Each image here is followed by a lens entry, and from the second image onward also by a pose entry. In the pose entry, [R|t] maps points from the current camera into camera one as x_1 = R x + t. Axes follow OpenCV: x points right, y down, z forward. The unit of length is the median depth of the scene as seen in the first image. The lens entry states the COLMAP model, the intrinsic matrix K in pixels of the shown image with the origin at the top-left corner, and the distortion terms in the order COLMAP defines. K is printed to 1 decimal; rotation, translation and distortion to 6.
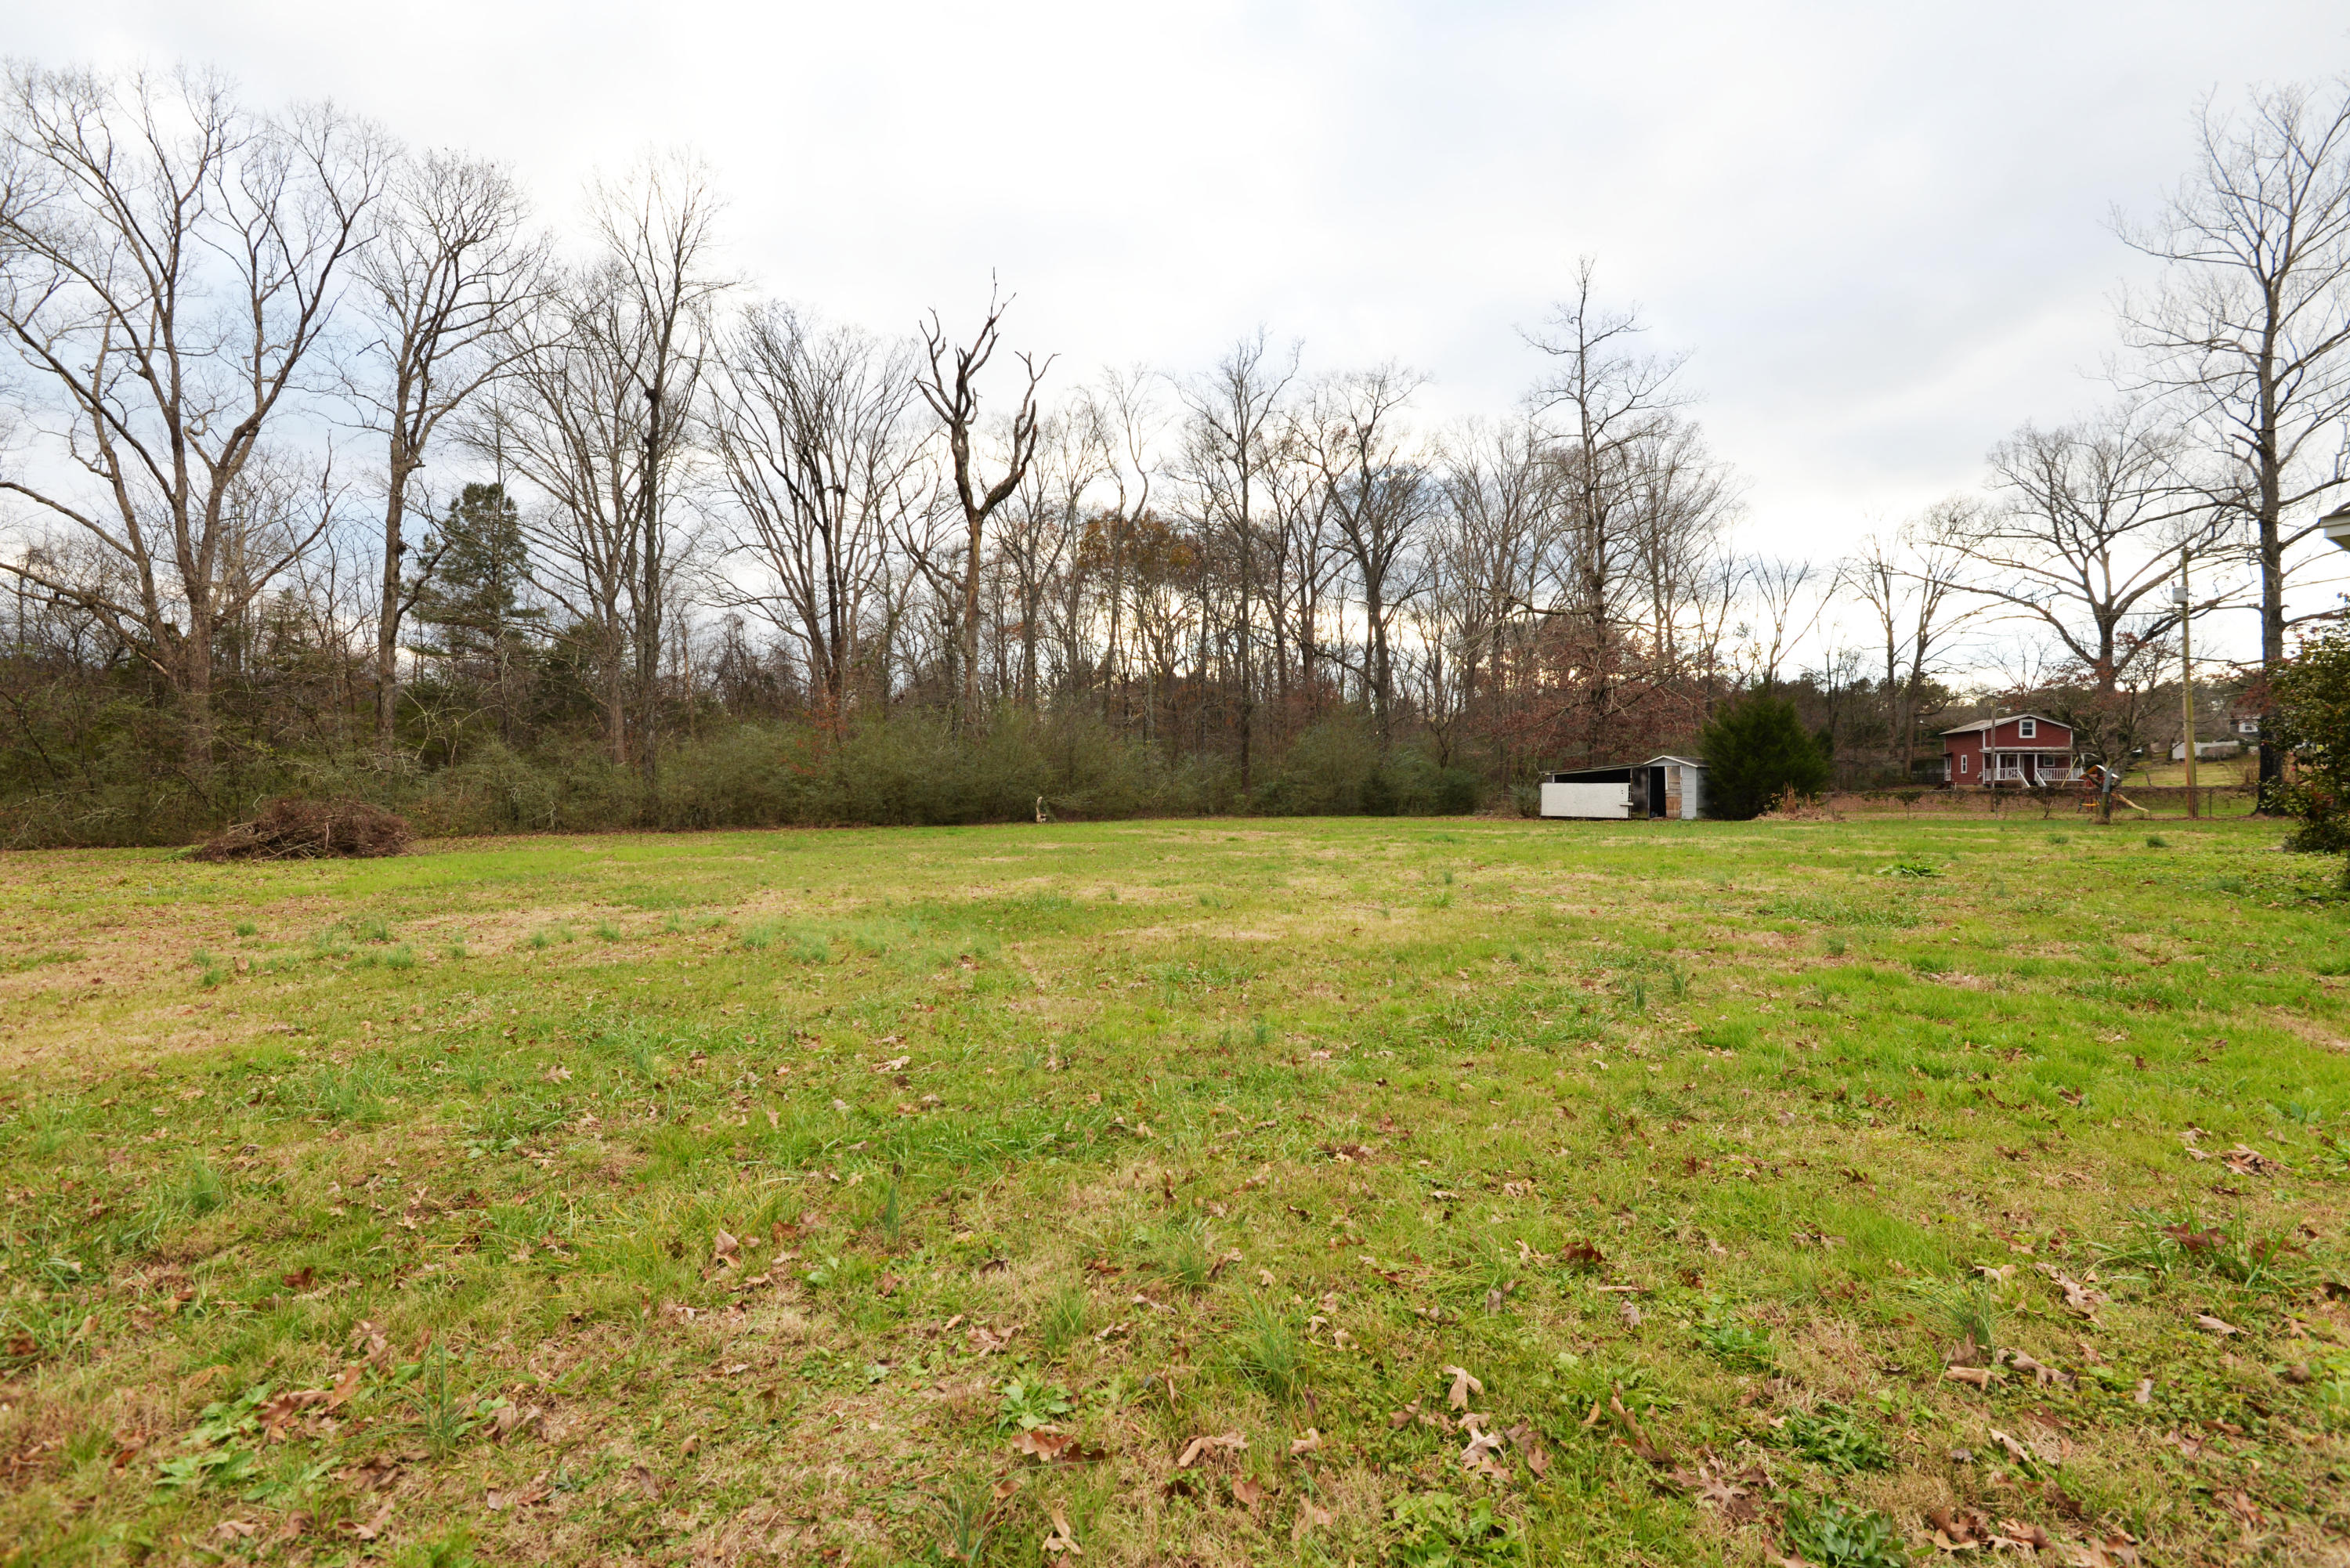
lens RADIAL K [[1091.1, 0, 1175.0], [0, 1091.1, 784.0], [0, 0, 1]] dist [0.000112, 0.000165]
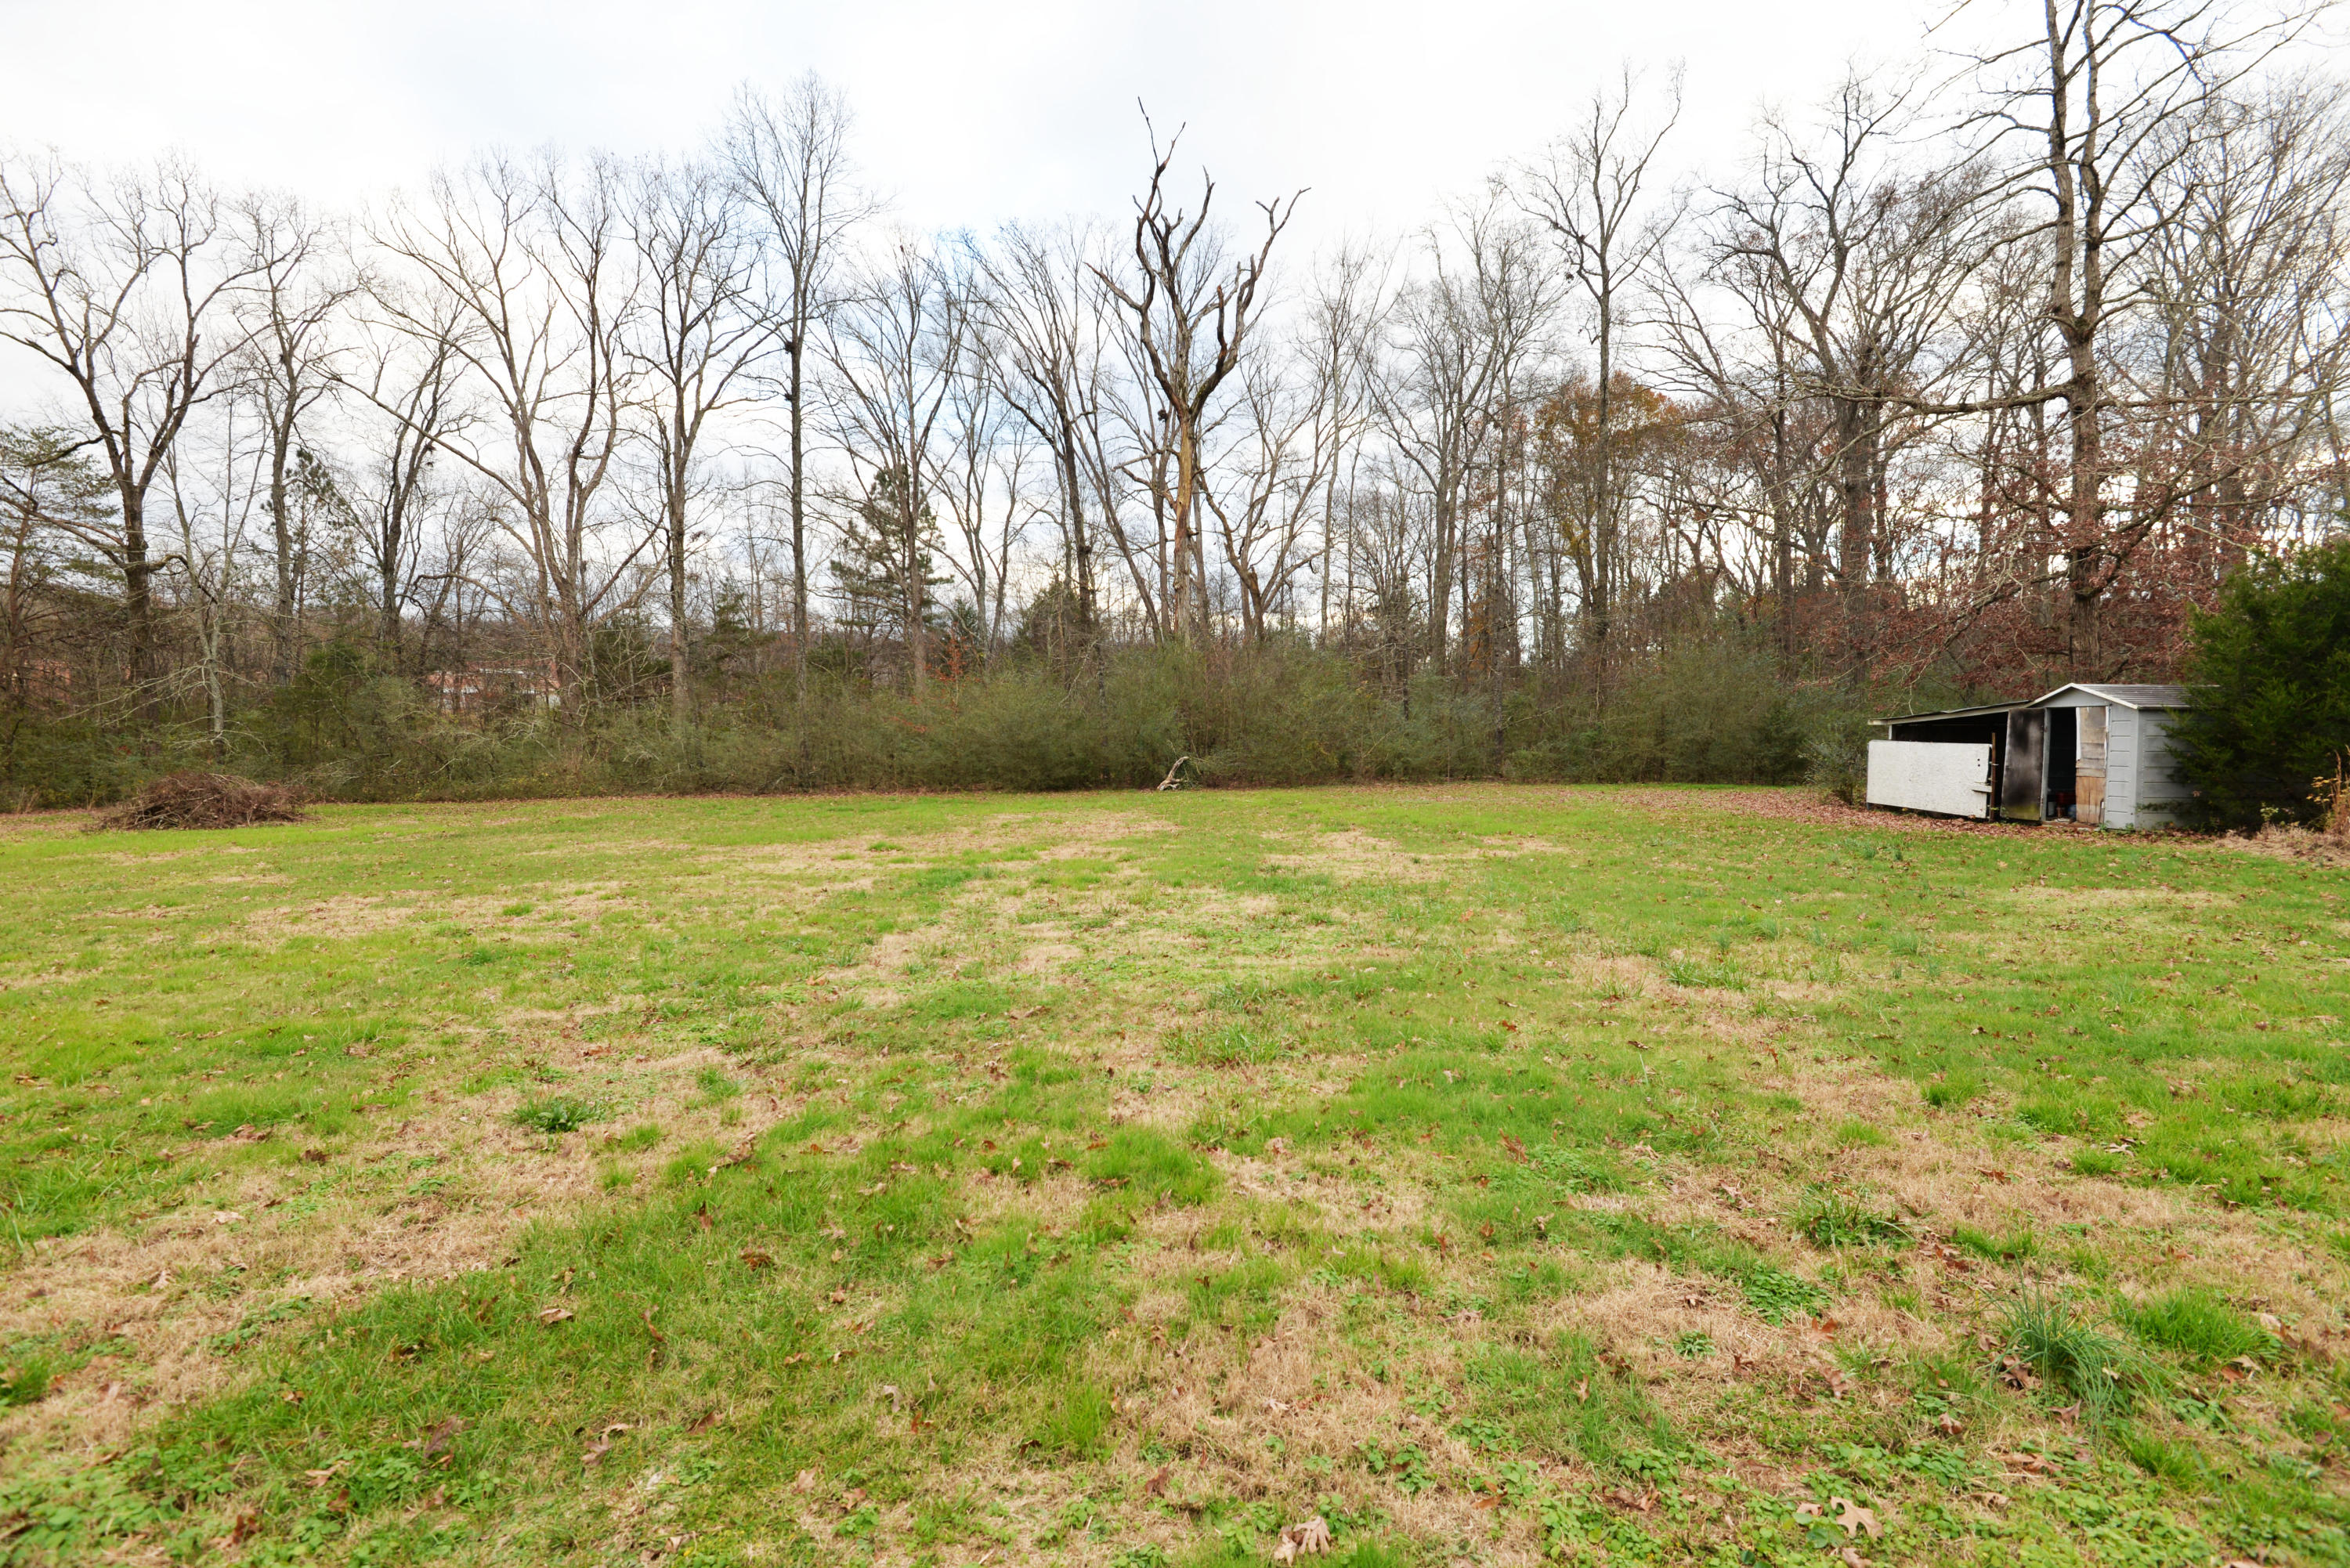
lens RADIAL K [[1088.7, 0, 1175.0], [0, 1088.7, 784.0], [0, 0, 1]] dist [-0.028472, 0.000490]
pose [[0.837403, 0.016198, -0.546346, 0.344008], [0.015139, 0.998490, 0.052807, -0.012538], [0.546376, -0.052492, 0.835893, 0.382901]]
